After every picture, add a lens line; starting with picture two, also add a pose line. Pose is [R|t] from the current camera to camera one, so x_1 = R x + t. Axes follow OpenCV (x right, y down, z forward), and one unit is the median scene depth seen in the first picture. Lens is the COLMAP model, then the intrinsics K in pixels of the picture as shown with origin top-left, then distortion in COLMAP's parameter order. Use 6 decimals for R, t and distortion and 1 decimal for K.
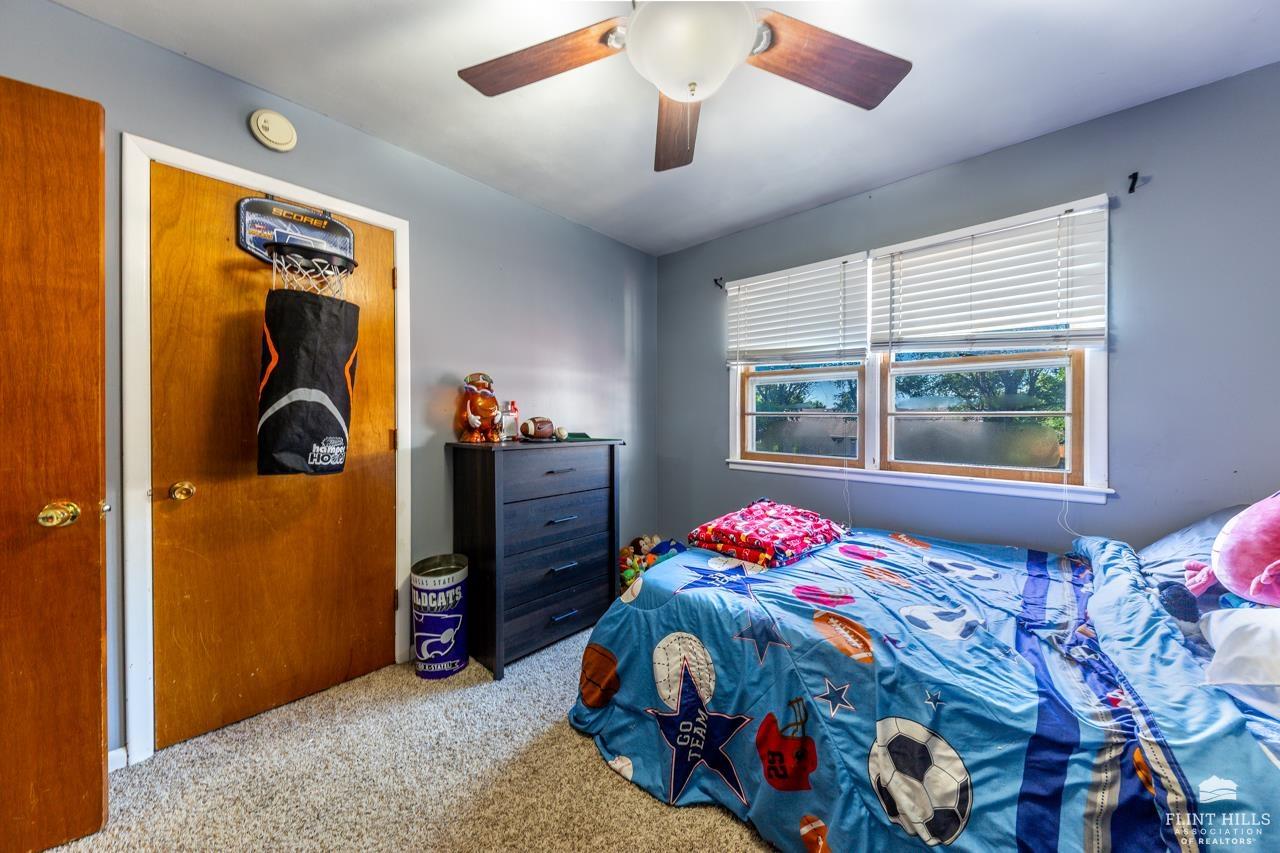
lens RADIAL K [[443.1, 0, 641.2], [0, 443.1, 421.6], [0, 0, 1]] dist [-0.000322, -0.000240]
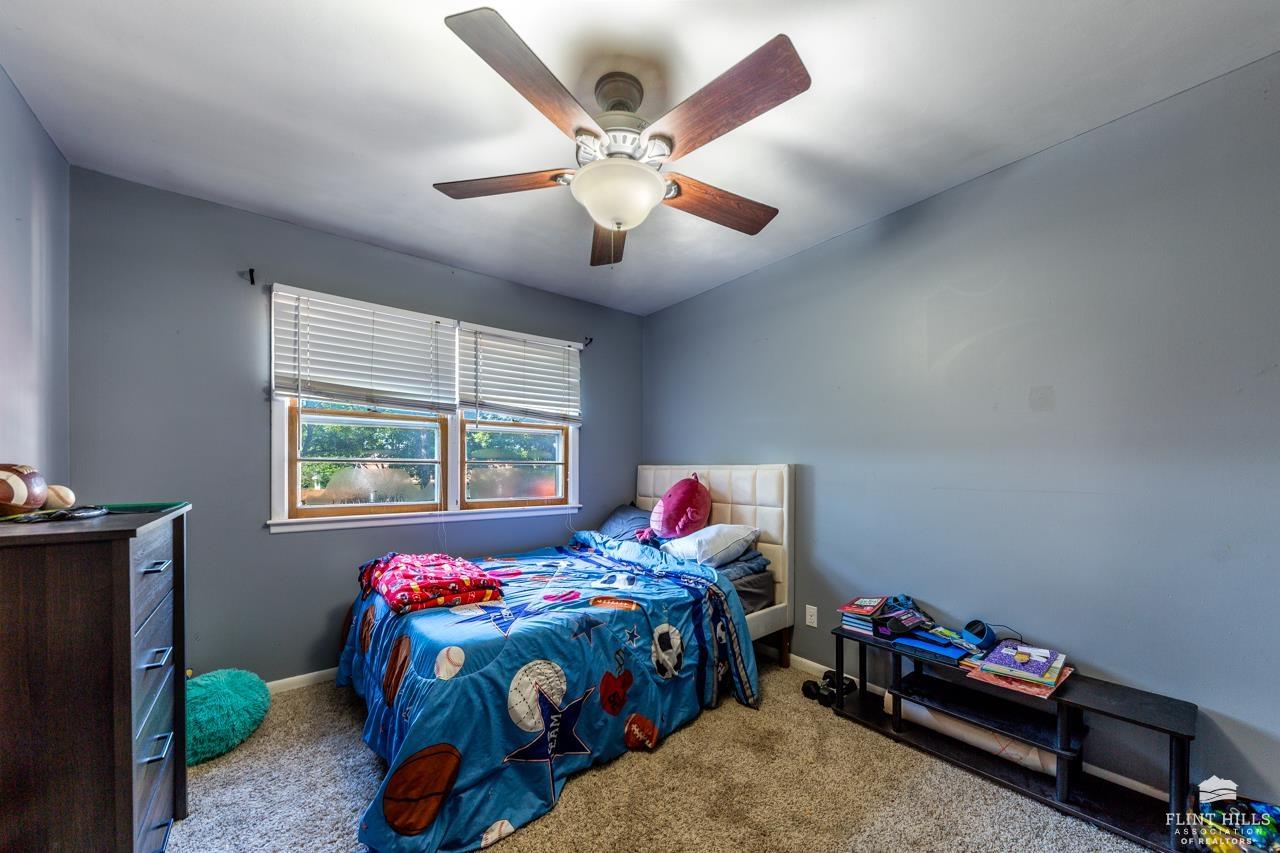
lens RADIAL K [[460.4, 0, 649.6], [0, 460.4, 470.9], [0, 0, 1]] dist [0.001595, 0.000107]
pose [[0.155536, -0.013335, 0.987740, -0.945678], [0.004100, 0.999909, 0.012854, -0.012778], [-0.987822, 0.002051, 0.155577, 0.510445]]
